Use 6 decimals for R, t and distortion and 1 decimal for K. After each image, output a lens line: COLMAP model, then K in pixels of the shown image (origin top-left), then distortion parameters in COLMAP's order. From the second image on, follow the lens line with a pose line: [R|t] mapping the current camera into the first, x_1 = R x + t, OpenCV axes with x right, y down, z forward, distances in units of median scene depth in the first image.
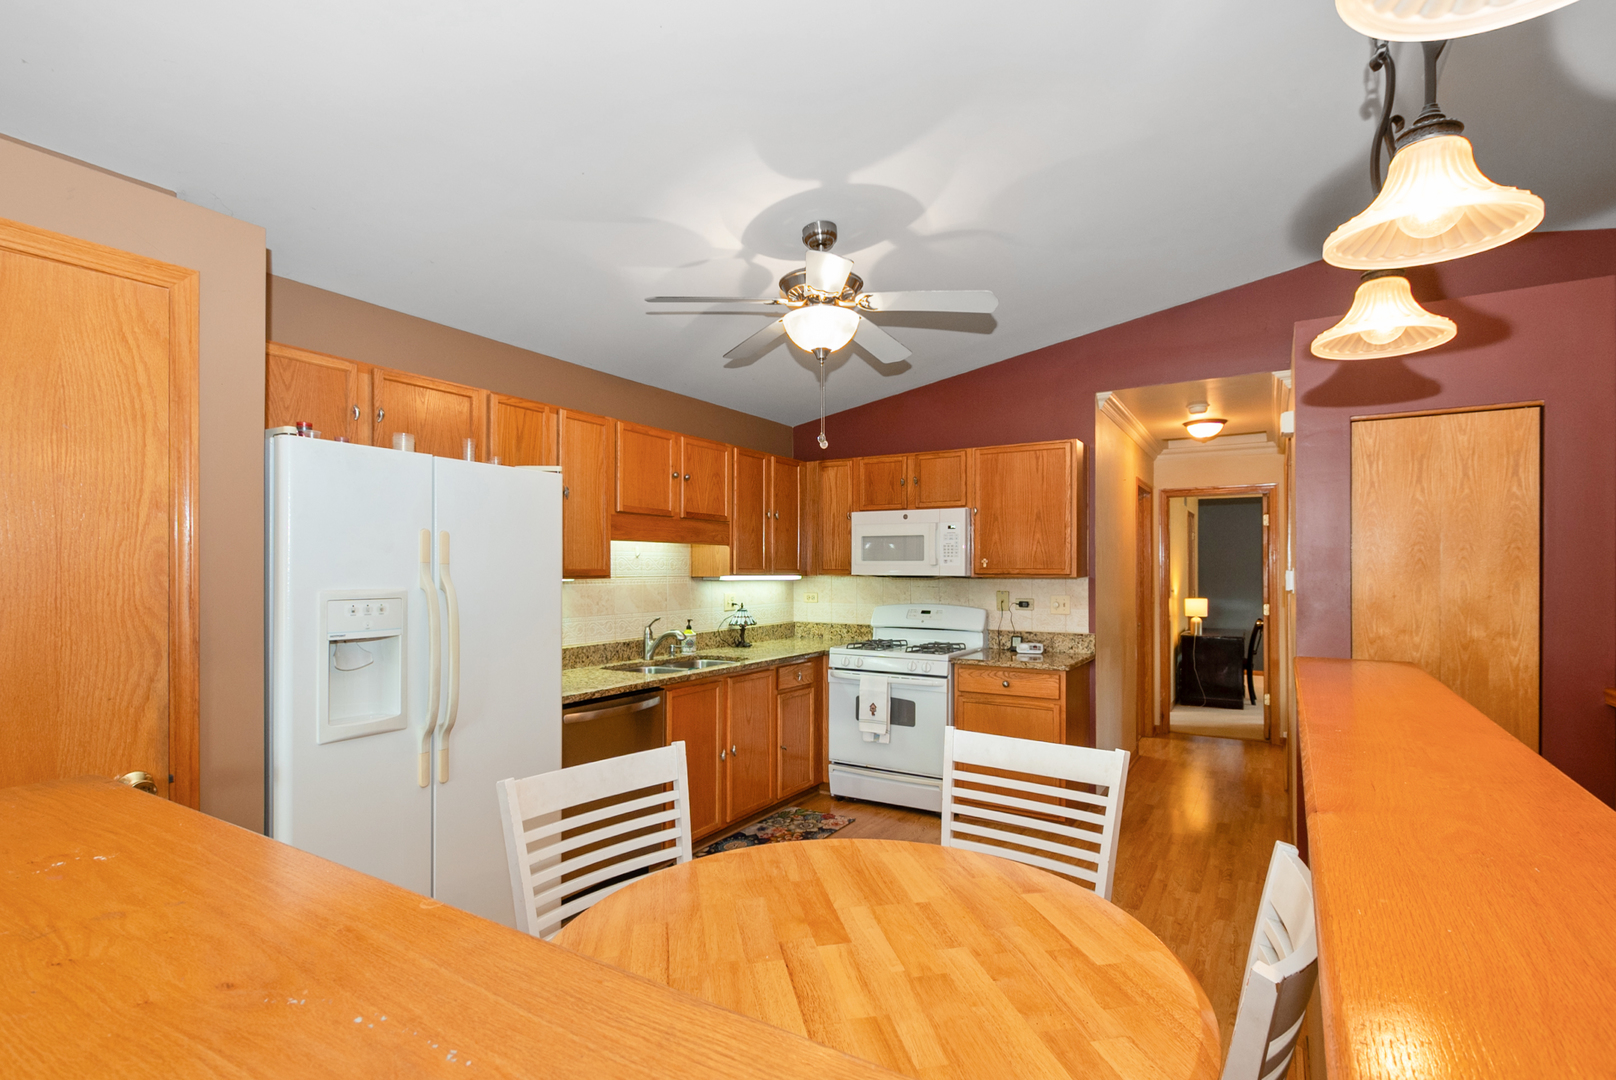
lens RADIAL K [[765.6, 0, 808.0], [0, 765.6, 569.2], [0, 0, 1]] dist [0.000795, 0.000030]
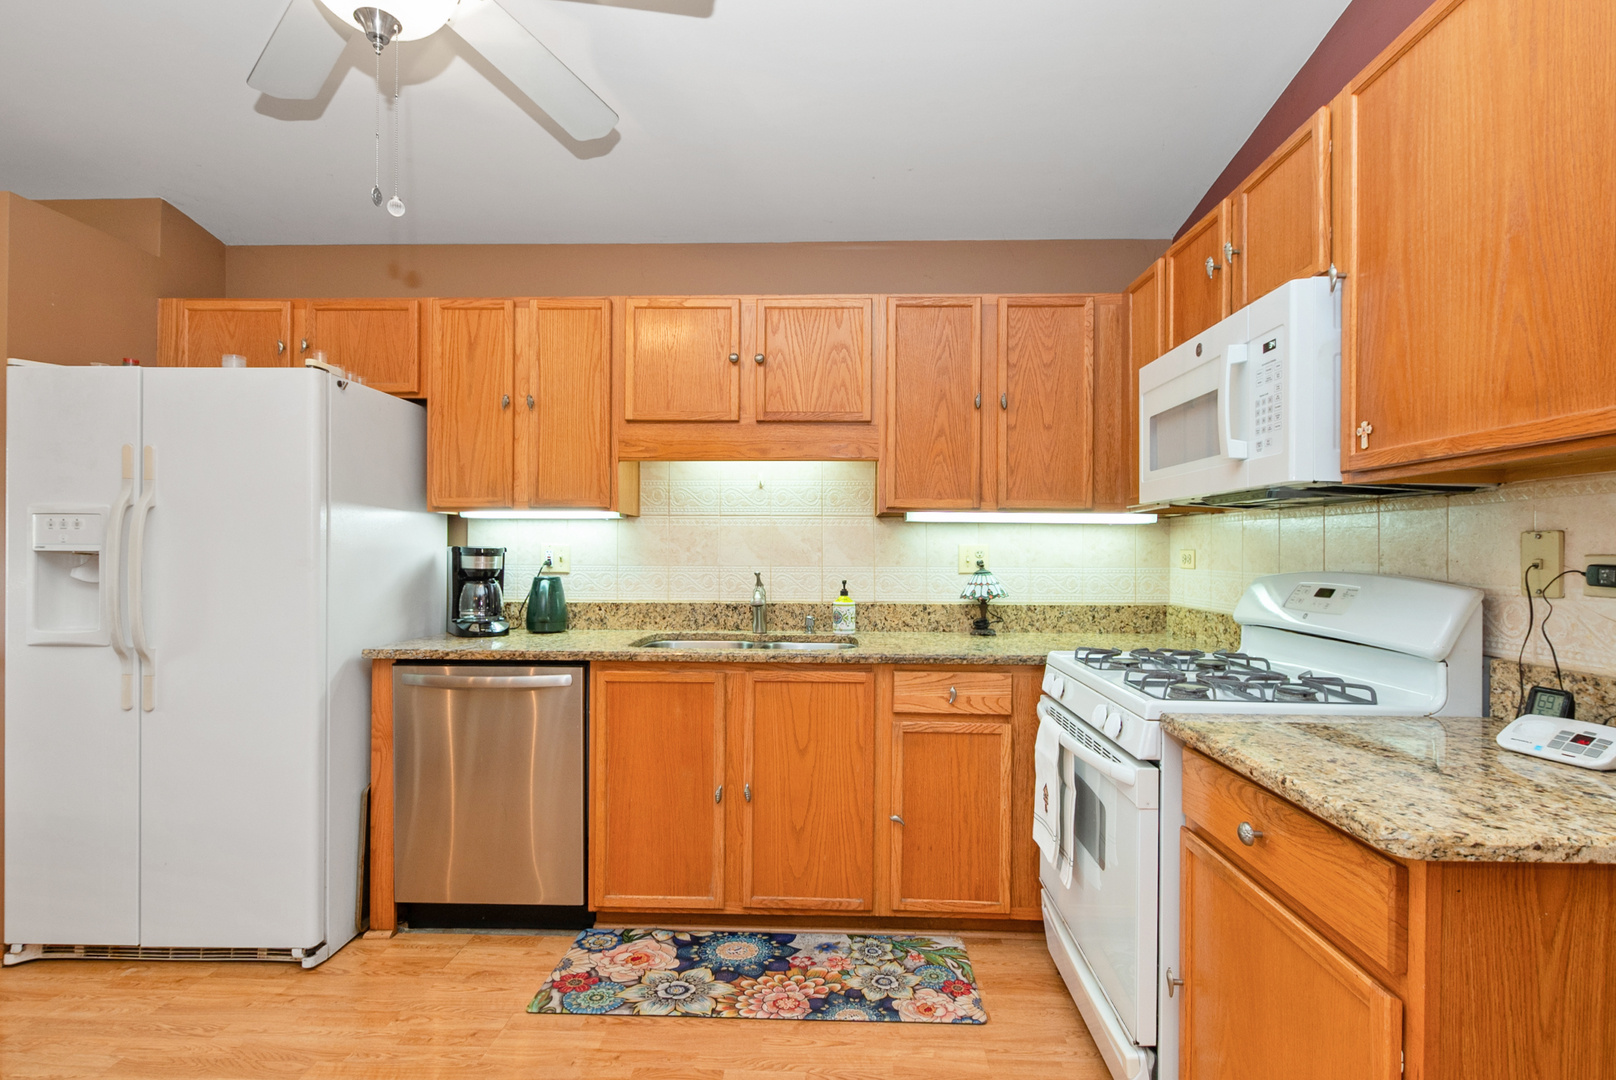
lens RADIAL K [[749.0, 0, 813.2], [0, 749.0, 555.0], [0, 0, 1]] dist [0.000105, 0.000040]
pose [[0.494813, 0.006171, -0.868978, 0.396333], [-0.004413, 0.999980, 0.004588, 0.042391], [0.868988, 0.001564, 0.494830, 0.678786]]
